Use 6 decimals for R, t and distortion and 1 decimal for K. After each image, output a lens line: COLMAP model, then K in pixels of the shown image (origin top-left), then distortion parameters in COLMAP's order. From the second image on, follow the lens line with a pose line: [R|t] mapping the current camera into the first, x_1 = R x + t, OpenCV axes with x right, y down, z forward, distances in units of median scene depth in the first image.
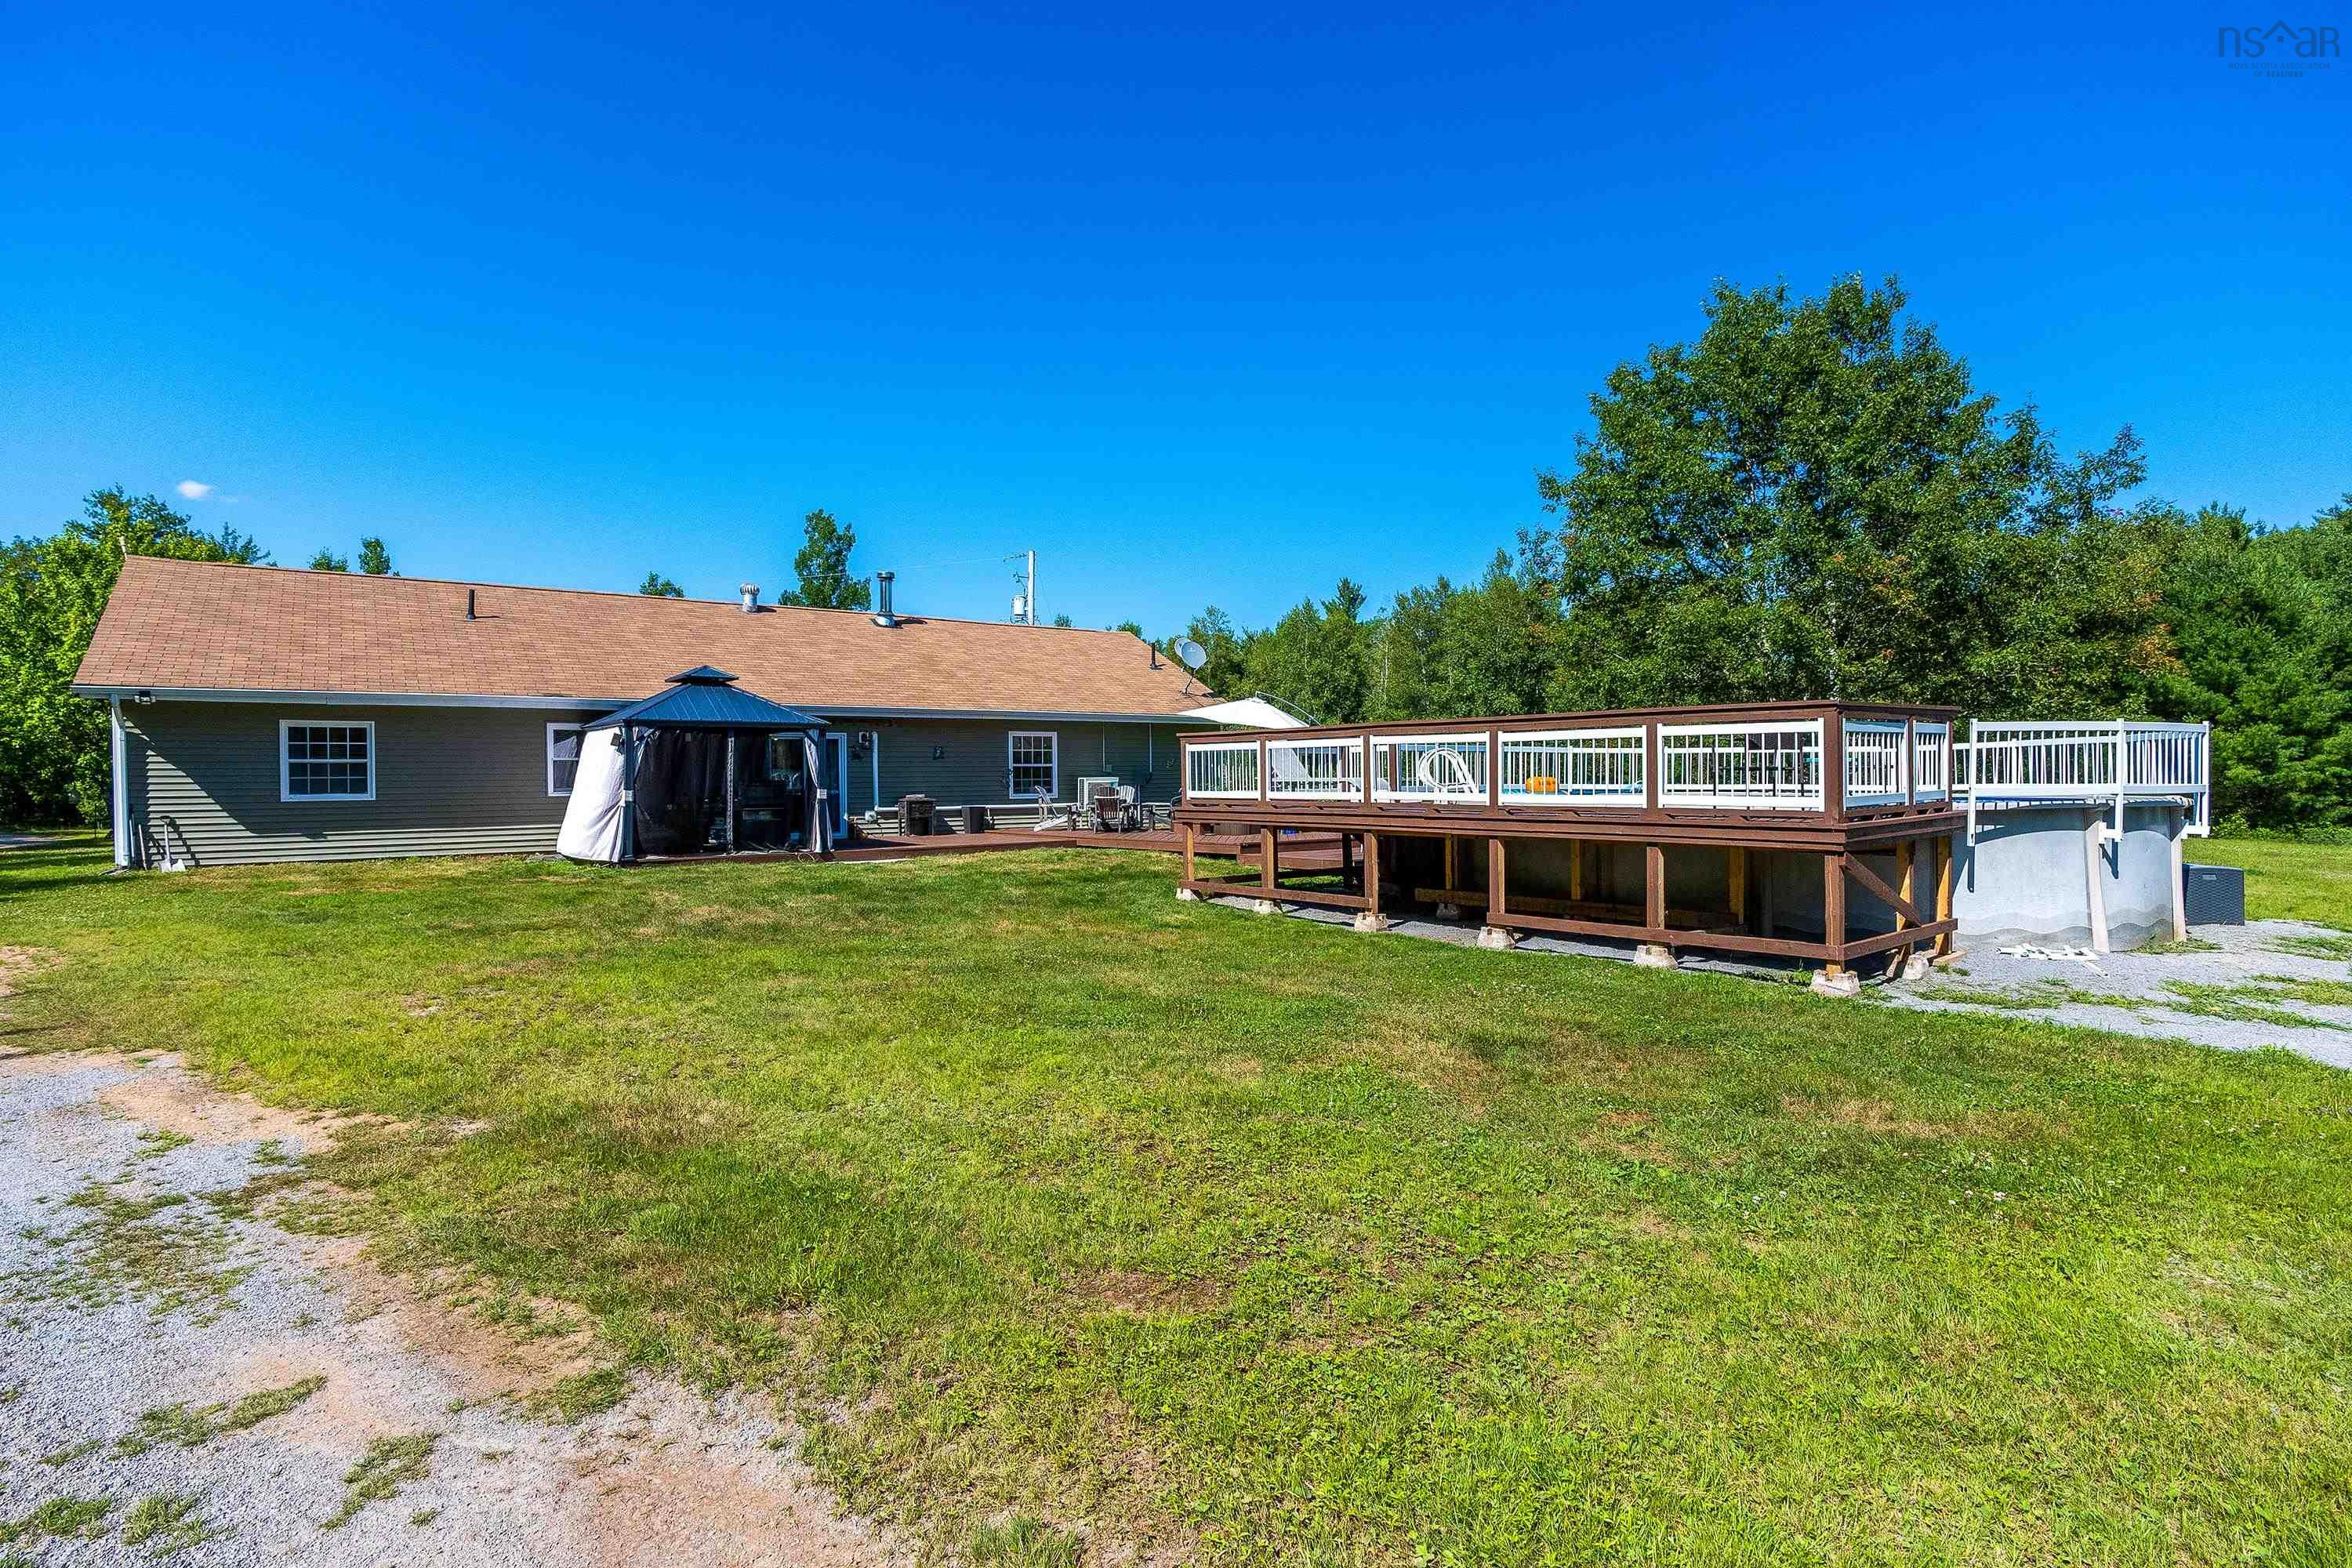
lens RADIAL K [[1154.8, 0, 1176.0], [0, 1154.8, 784.0], [0, 0, 1]] dist [0.002038, 0.000941]
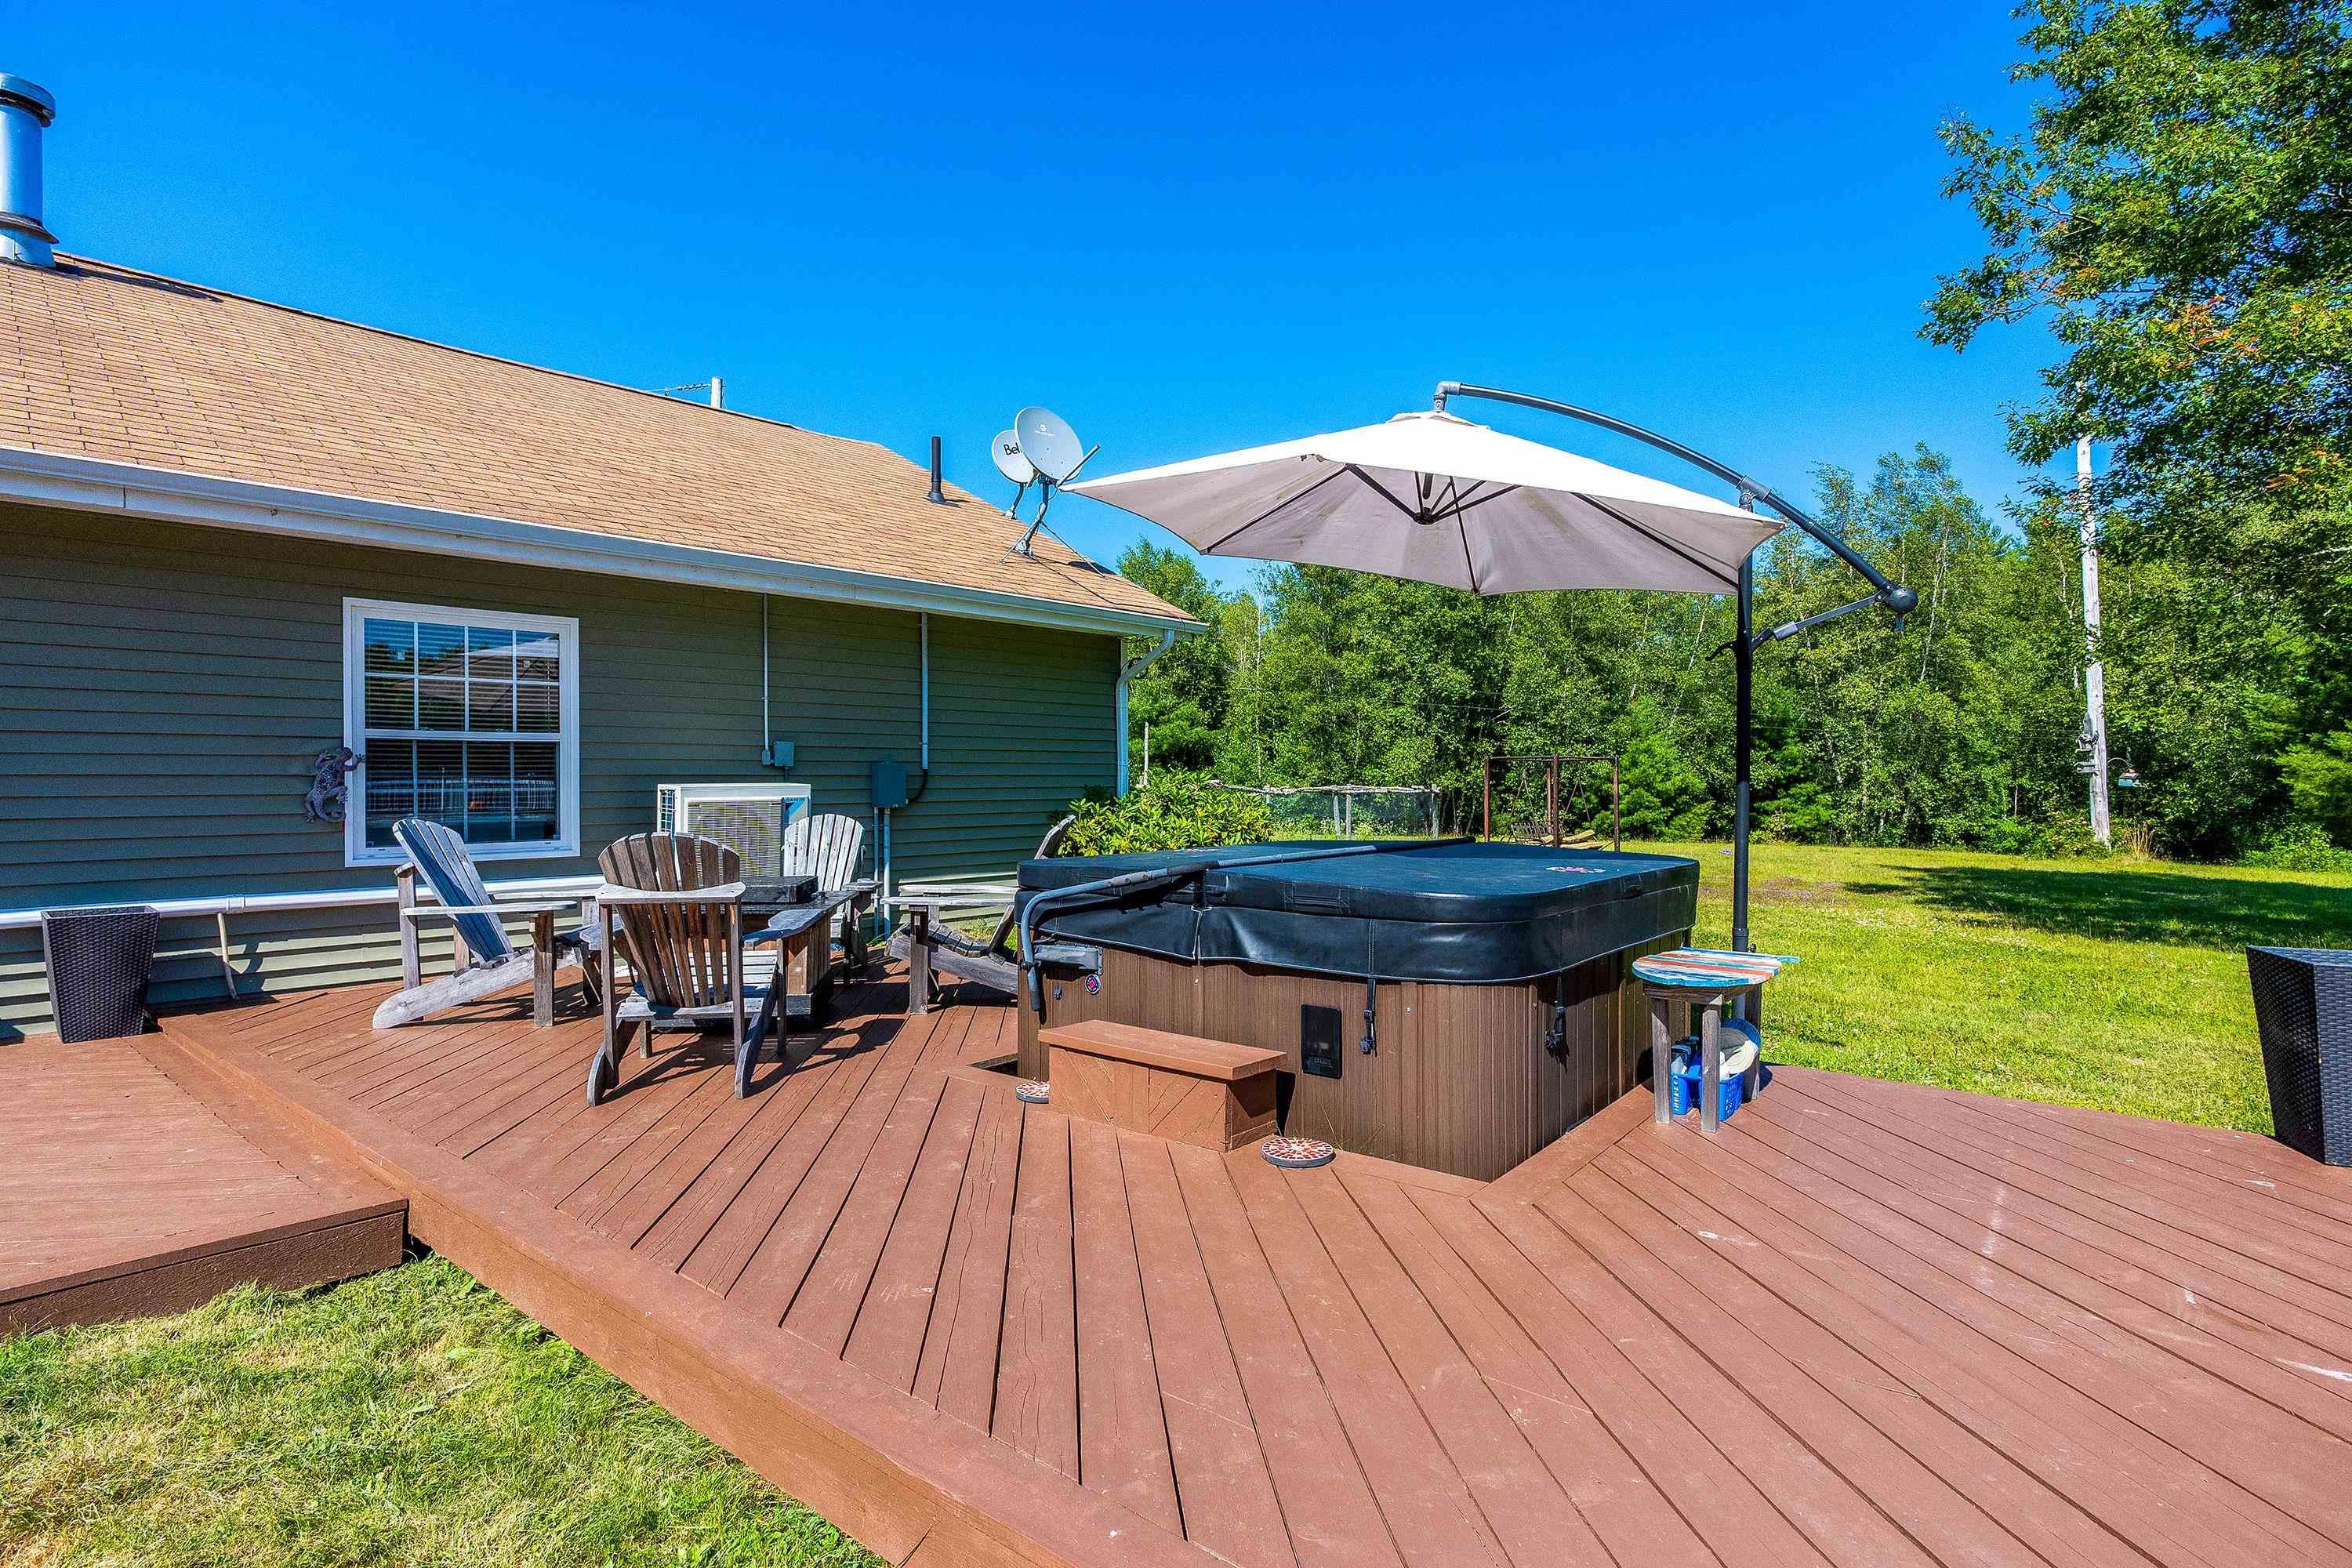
lens RADIAL K [[1154.8, 0, 1176.0], [0, 1154.8, 784.0], [0, 0, 1]] dist [0.002038, 0.000941]
pose [[0.983148, 0.007044, 0.182676, -0.013238], [-0.006256, 0.999968, -0.004891, -0.005169], [-0.182704, 0.003666, 0.983161, 0.726358]]
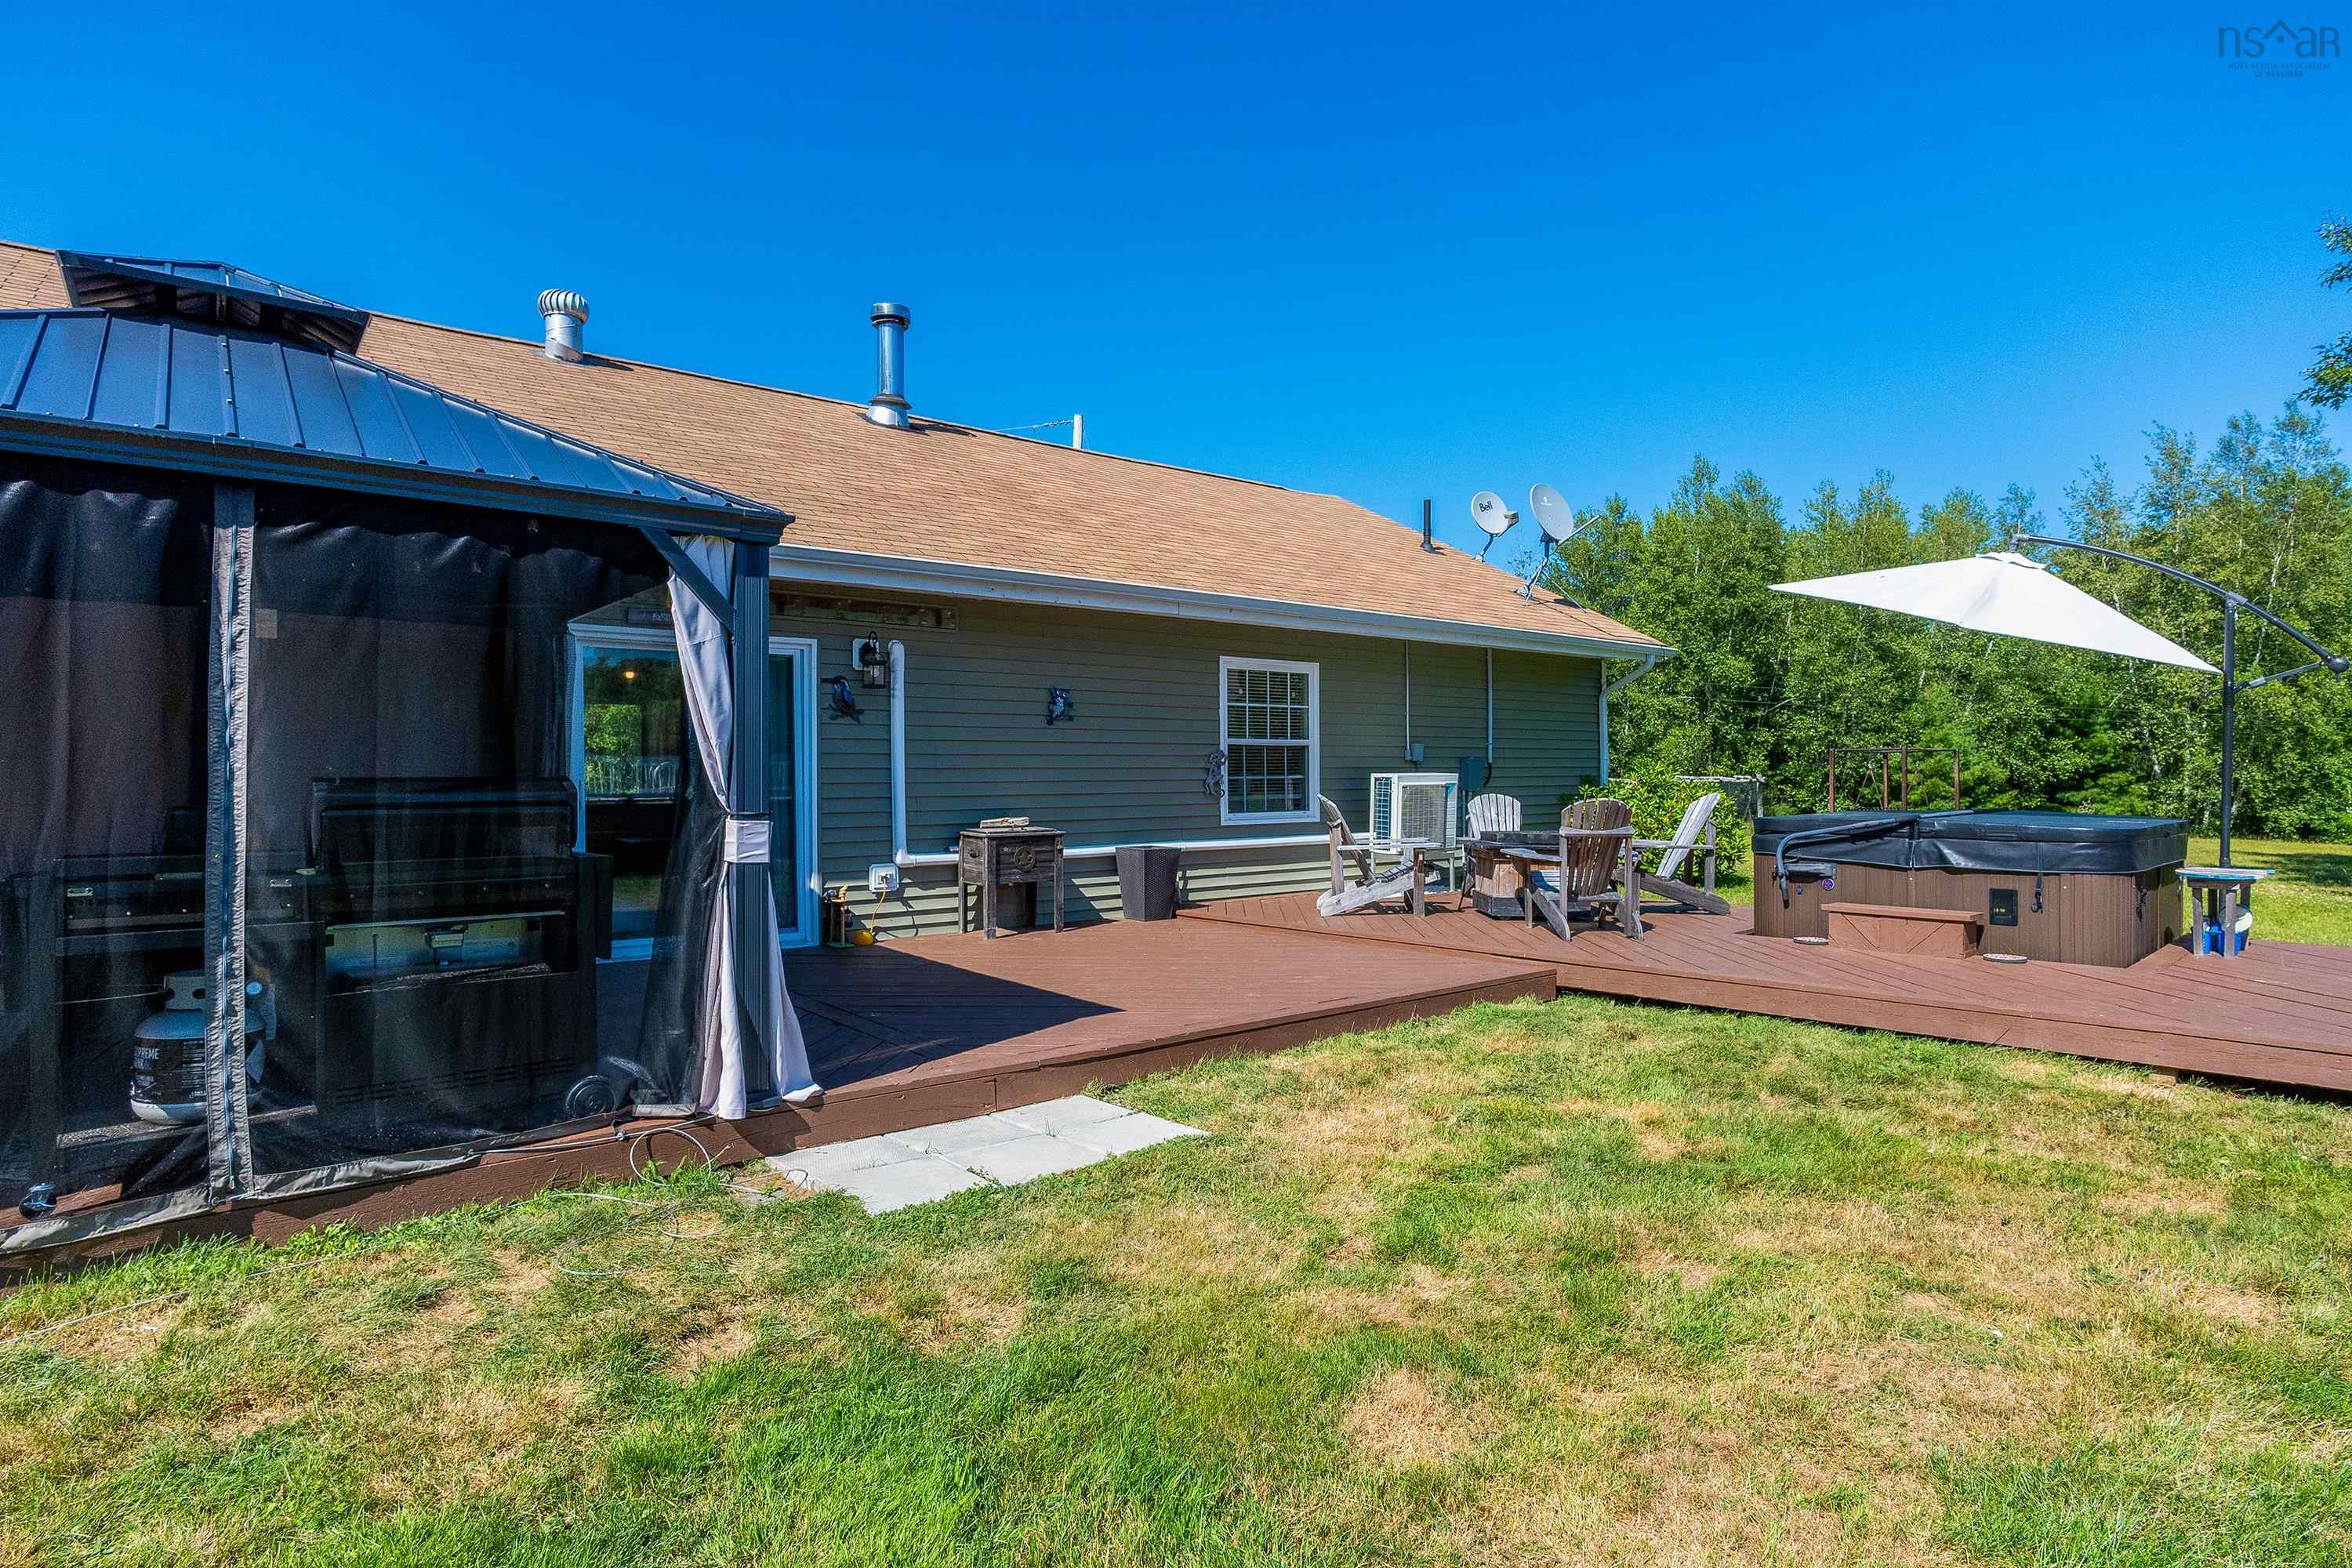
lens RADIAL K [[1225.2, 0, 1176.0], [0, 1225.2, 784.0], [0, 0, 1]] dist [-0.002998, 0.001981]
pose [[0.998953, 0.006110, 0.045342, -0.179911], [-0.006284, 0.999973, 0.003700, -0.003013], [-0.045318, -0.003981, 0.998965, 0.582289]]
